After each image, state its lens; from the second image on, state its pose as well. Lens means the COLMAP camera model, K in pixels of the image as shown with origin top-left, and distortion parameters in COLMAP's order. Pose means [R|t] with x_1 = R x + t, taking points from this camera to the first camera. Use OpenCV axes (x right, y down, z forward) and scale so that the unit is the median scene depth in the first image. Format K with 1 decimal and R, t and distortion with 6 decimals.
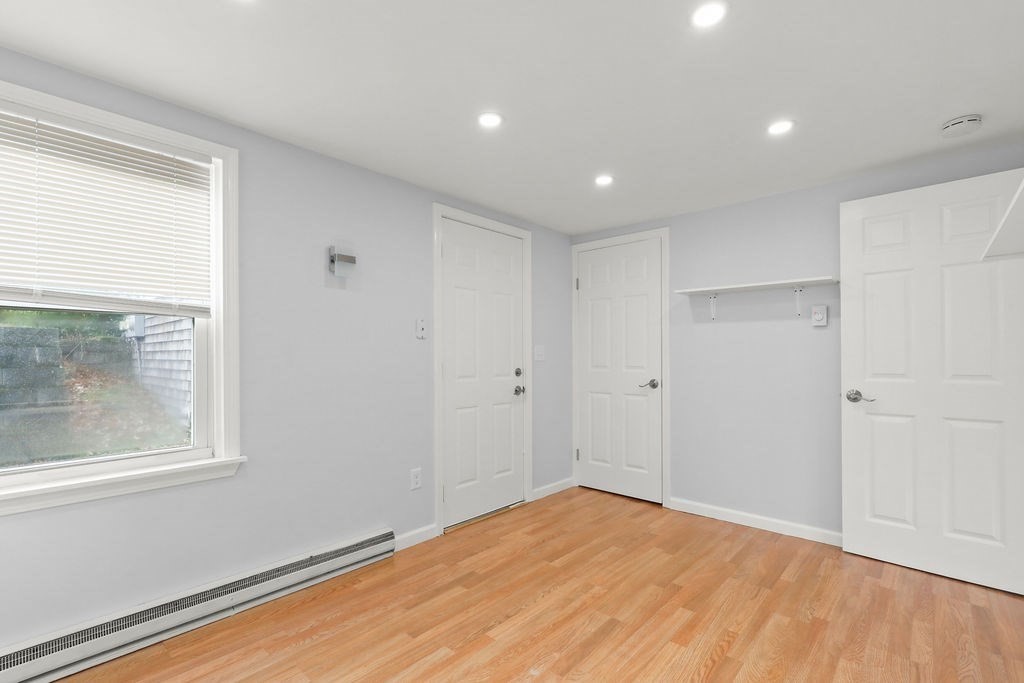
lens RADIAL K [[464.9, 0, 512.1], [0, 464.9, 347.4], [0, 0, 1]] dist [0.002126, 0.000319]
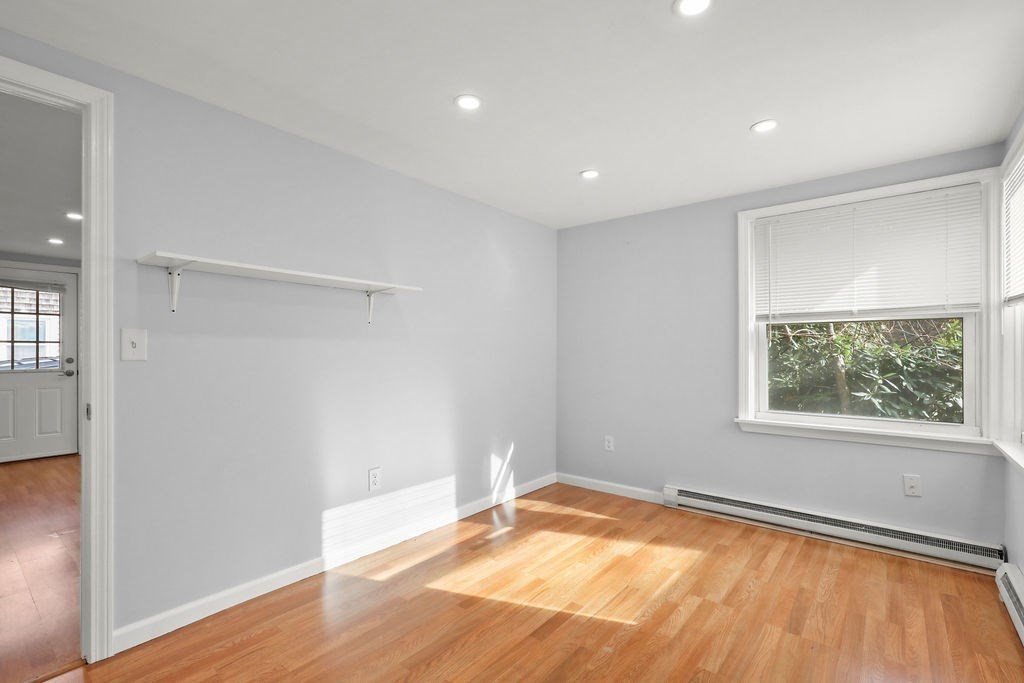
lens RADIAL K [[464.9, 0, 511.7], [0, 464.9, 345.4], [0, 0, 1]] dist [0.002126, 0.000319]
pose [[-0.998613, 0.001605, -0.052626, 0.311104], [0.002319, 0.999906, -0.013504, 0.024861], [0.052599, -0.013608, -0.998523, 1.999175]]
